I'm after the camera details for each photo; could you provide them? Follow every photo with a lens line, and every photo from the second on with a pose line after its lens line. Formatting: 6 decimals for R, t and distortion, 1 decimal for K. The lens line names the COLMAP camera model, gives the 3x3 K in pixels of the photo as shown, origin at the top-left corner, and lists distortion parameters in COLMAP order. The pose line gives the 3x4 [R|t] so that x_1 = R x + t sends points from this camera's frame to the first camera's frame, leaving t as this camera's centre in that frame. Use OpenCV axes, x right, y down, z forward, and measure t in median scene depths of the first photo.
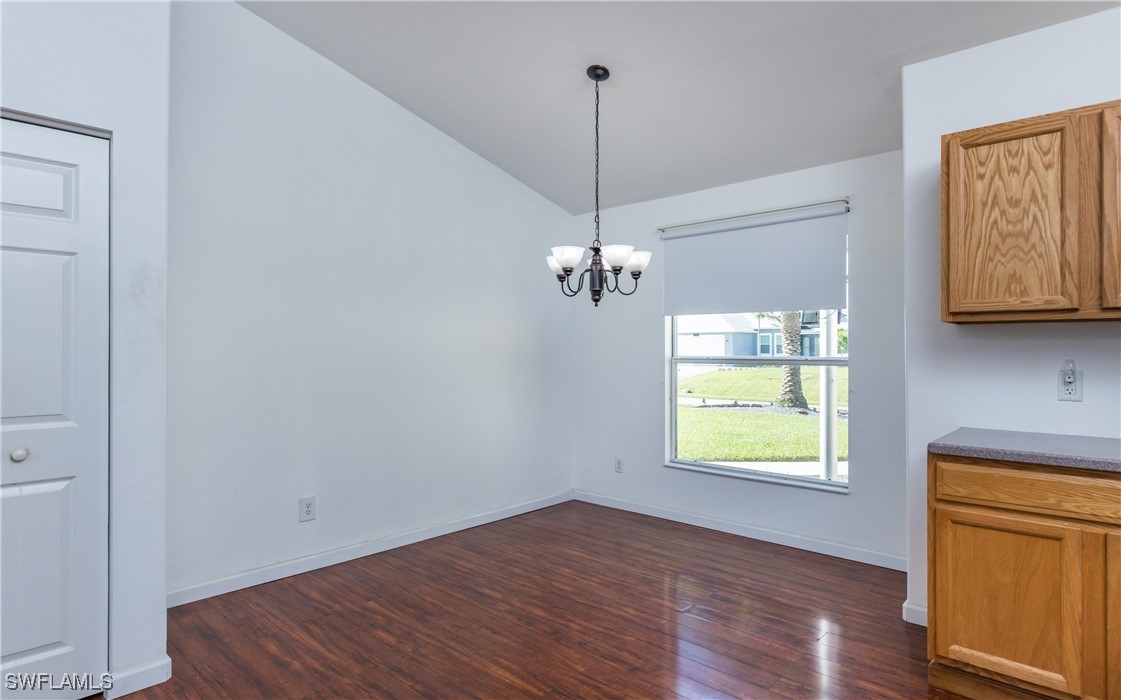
lens RADIAL K [[629.6, 0, 529.9], [0, 629.6, 347.7], [0, 0, 1]] dist [-0.000980, -0.000722]
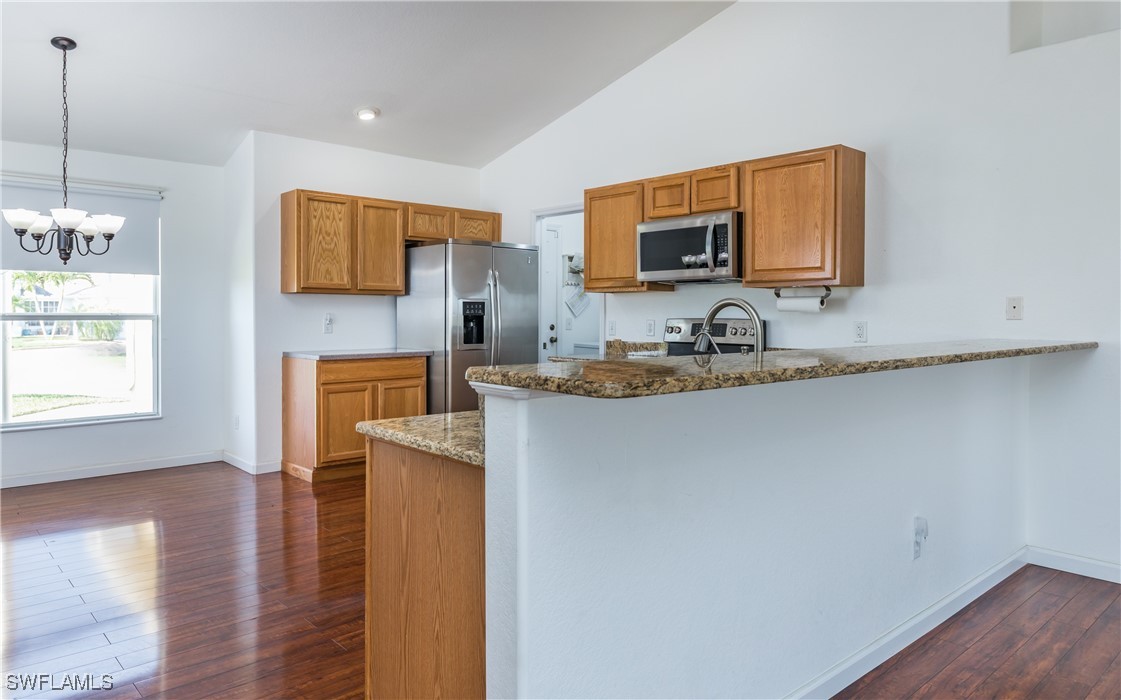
lens RADIAL K [[772.9, 0, 560.5], [0, 772.9, 350.0], [0, 0, 1]] dist [-0.001884, -0.000216]
pose [[0.042570, -0.047717, 0.997953, -1.650494], [-0.005105, 0.998835, 0.047976, 0.016549], [-0.999080, -0.007137, 0.042276, 0.152552]]
